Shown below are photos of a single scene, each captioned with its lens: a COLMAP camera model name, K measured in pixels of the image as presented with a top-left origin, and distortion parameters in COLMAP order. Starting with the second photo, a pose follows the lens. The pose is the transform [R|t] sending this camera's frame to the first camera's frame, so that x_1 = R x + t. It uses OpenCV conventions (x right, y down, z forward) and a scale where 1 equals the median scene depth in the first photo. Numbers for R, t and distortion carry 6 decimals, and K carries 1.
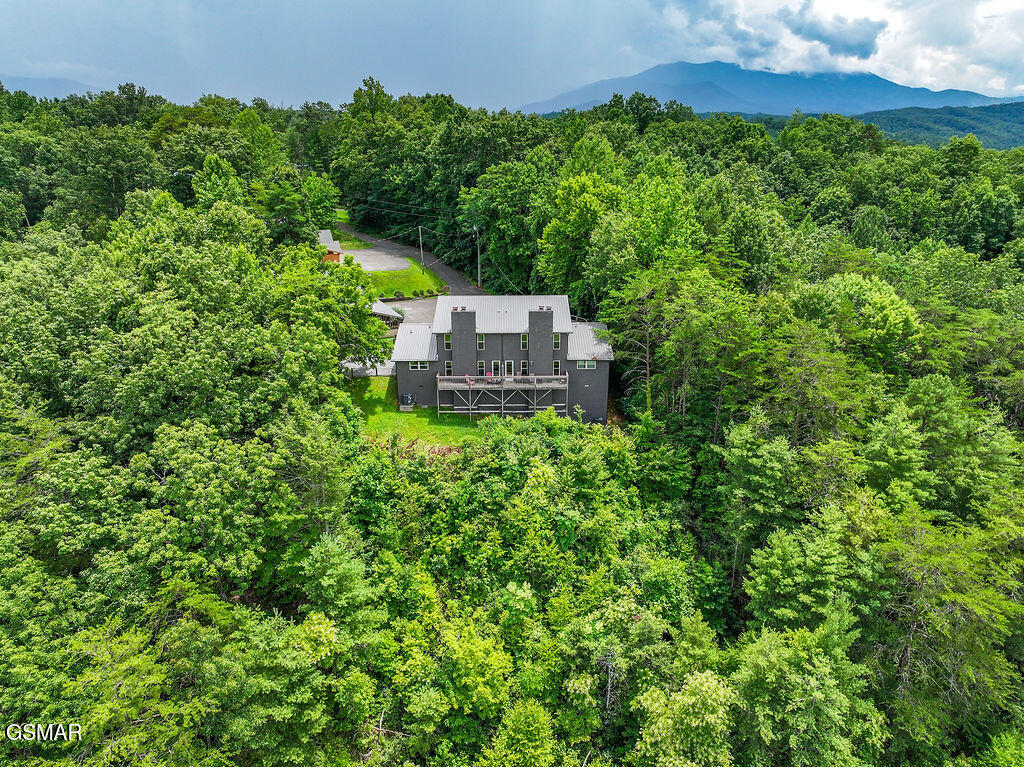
lens RADIAL K [[708.4, 0, 512.0], [0, 708.4, 383.5], [0, 0, 1]] dist [-0.004150, -0.002101]
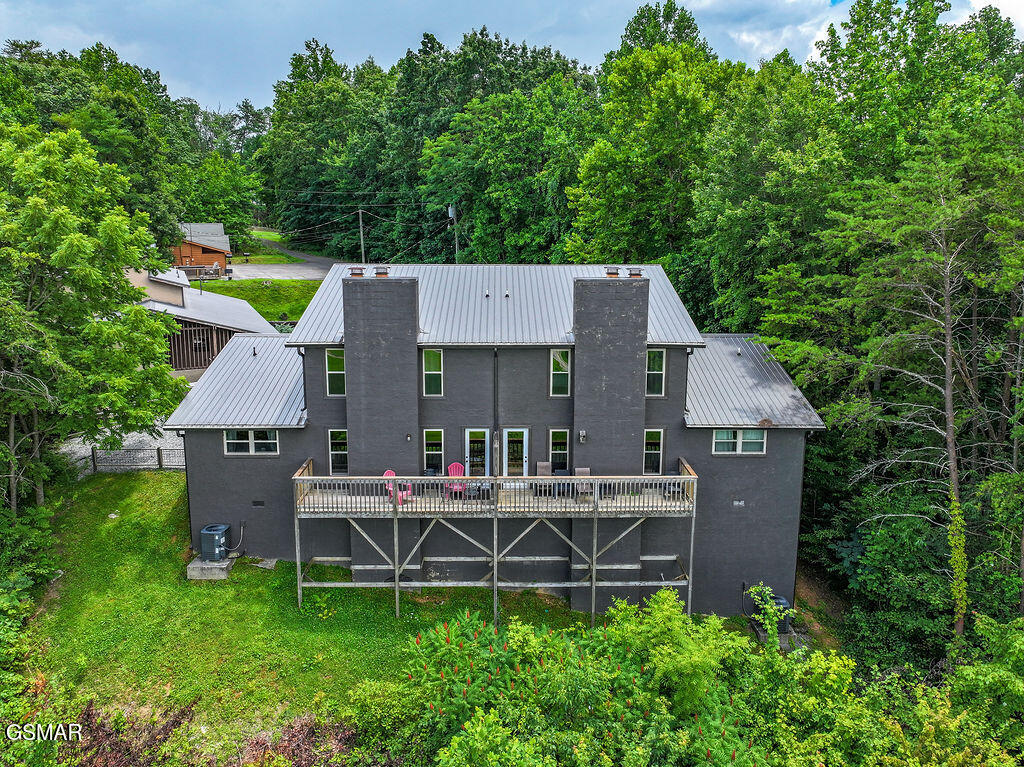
lens RADIAL K [[722.7, 0, 509.2], [0, 722.7, 347.6], [0, 0, 1]] dist [0.001540, 0.000740]
pose [[0.999951, 0.005677, 0.008074, -0.010752], [-0.004389, 0.988463, -0.151401, -0.019424], [-0.008840, 0.151358, 0.988439, 0.691585]]
